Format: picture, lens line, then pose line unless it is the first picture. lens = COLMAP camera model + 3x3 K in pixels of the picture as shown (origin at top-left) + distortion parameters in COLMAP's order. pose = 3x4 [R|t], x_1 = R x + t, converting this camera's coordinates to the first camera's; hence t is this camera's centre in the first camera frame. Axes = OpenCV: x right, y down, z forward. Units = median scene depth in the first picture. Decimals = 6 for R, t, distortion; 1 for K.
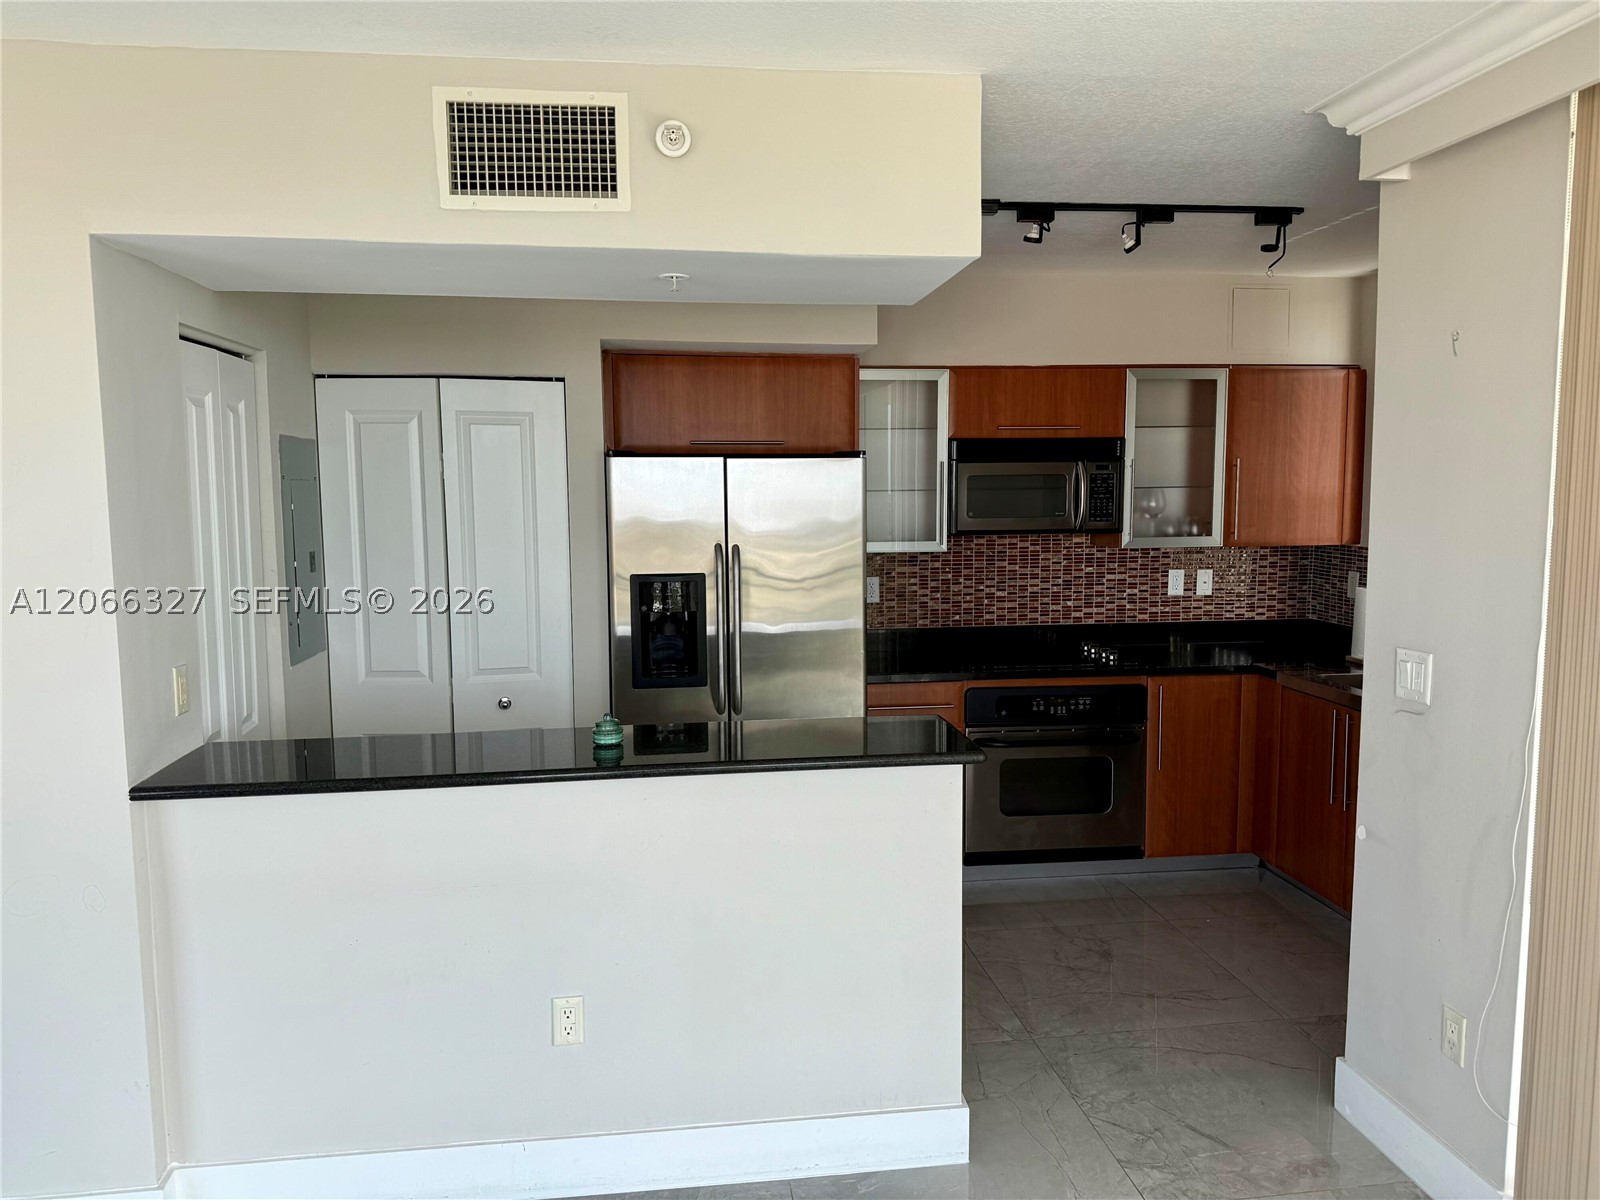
lens RADIAL K [[1113.5, 0, 794.9], [0, 1113.5, 599.0], [0, 0, 1]] dist [0.153040, -0.316238]
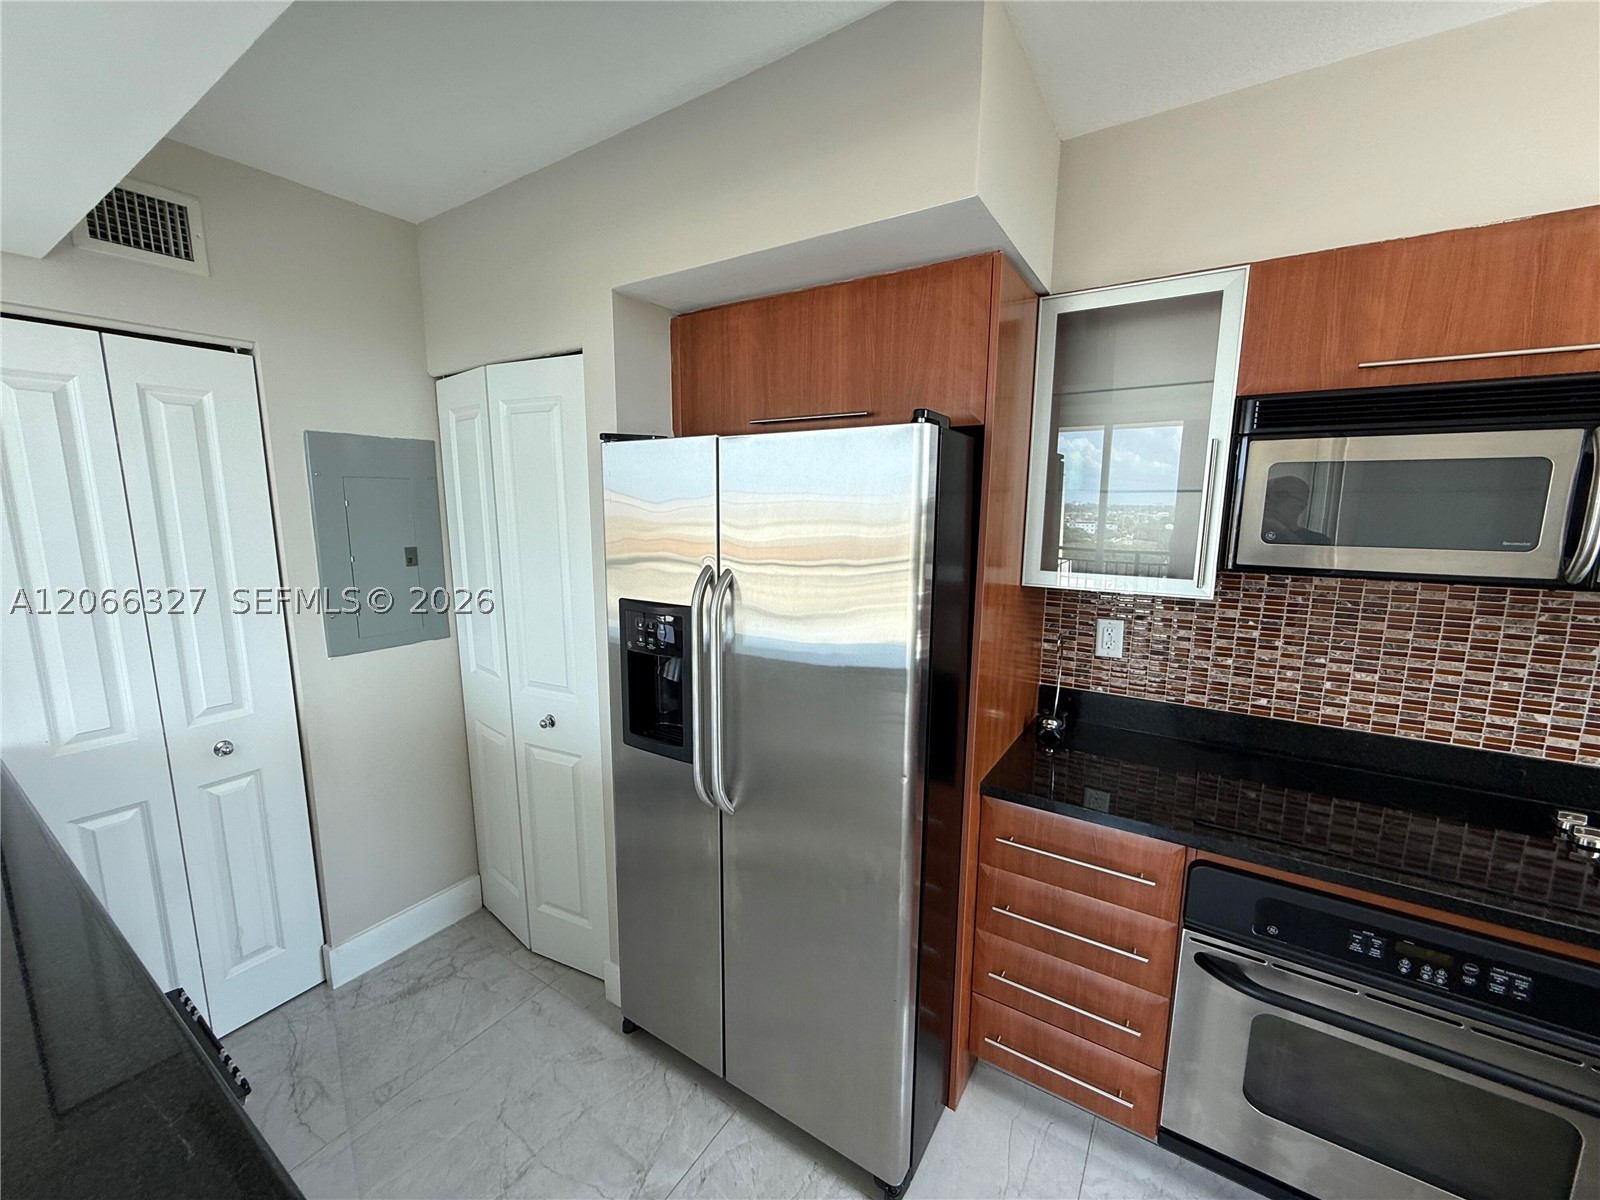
lens RADIAL K [[636.9, 0, 794.6], [0, 636.9, 601.2], [0, 0, 1]] dist [-0.001145, 0.000153]
pose [[0.757107, 0.111555, -0.643696, 0.184559], [-0.072908, 0.993586, 0.086439, -0.054718], [0.649210, -0.018513, 0.760384, 0.617131]]
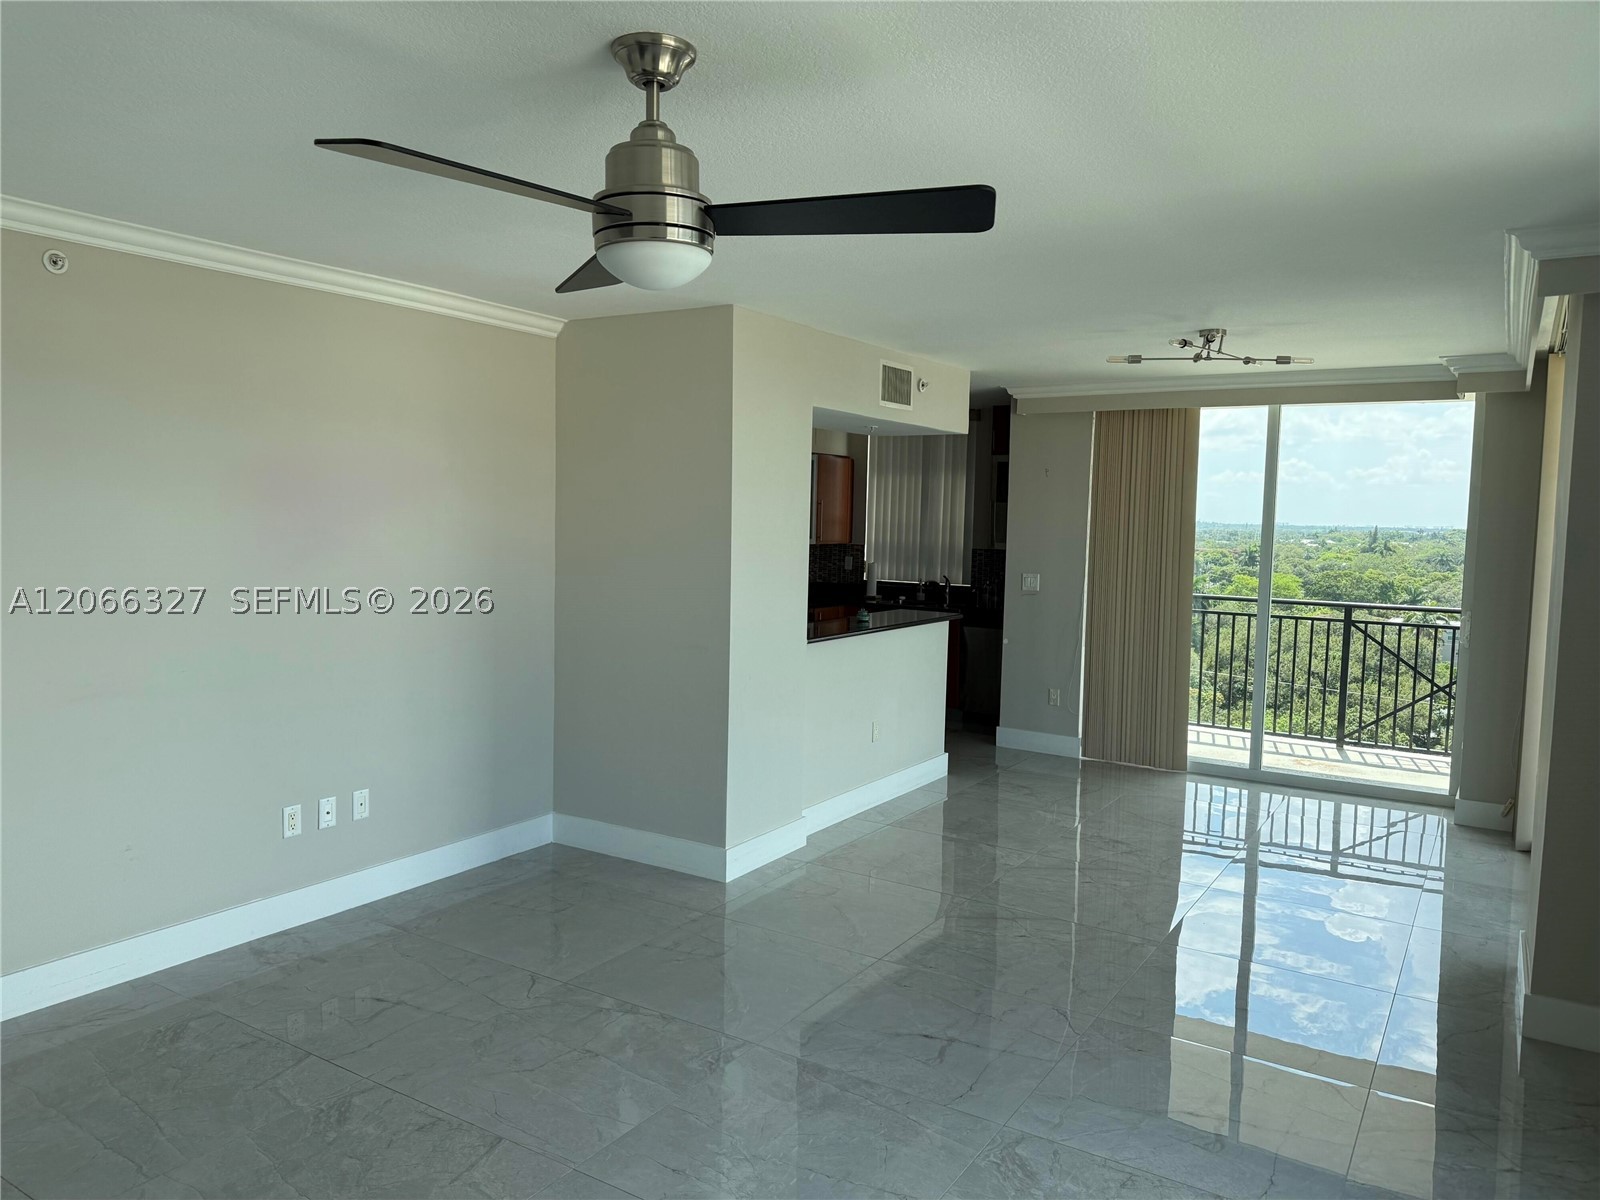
lens RADIAL K [[1113.5, 0, 794.9], [0, 1113.5, 599.0], [0, 0, 1]] dist [0.153040, -0.316238]
pose [[0.641065, -0.039137, 0.766488, -1.196190], [0.048856, 0.998754, 0.010135, 0.029454], [-0.765930, 0.030950, 0.642179, -0.235459]]
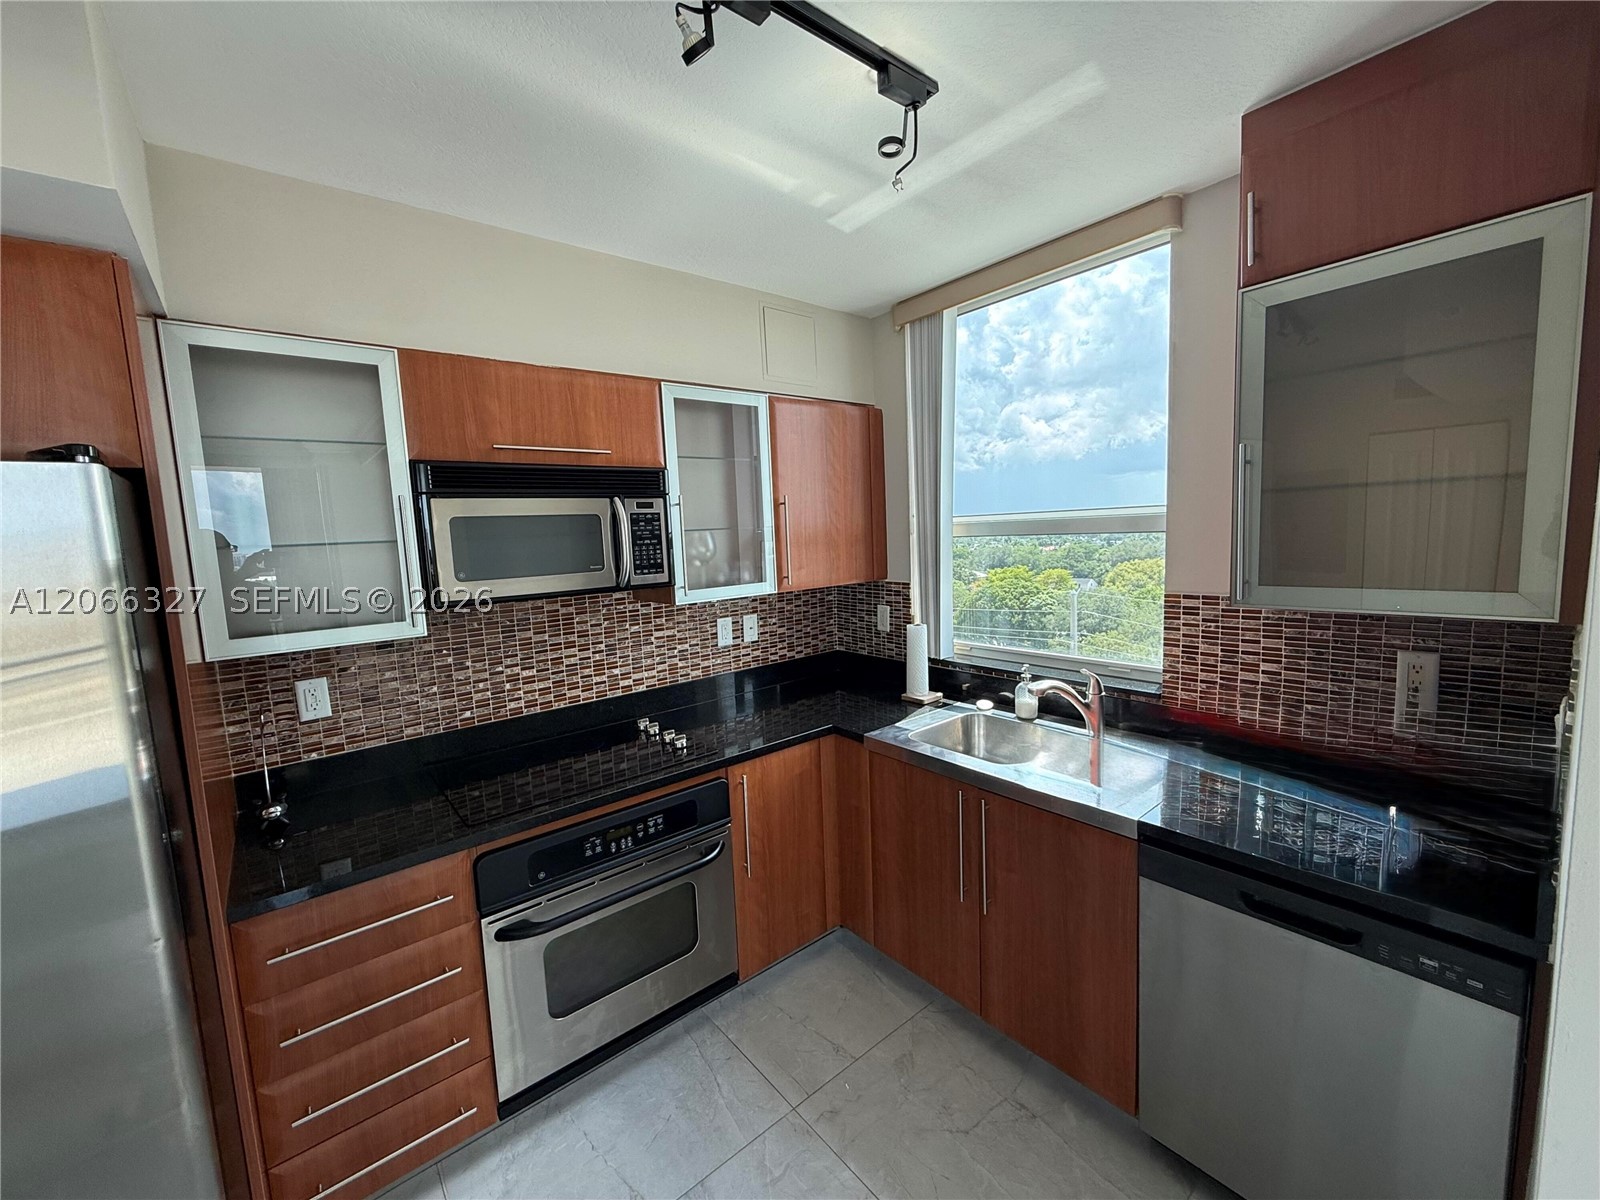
lens RADIAL K [[636.9, 0, 794.6], [0, 636.9, 601.2], [0, 0, 1]] dist [-0.001145, 0.000153]
pose [[0.850260, -0.087657, 0.519012, 0.127958], [0.088443, 0.995809, 0.023295, -0.052498], [-0.518879, 0.026096, 0.854449, 0.577252]]
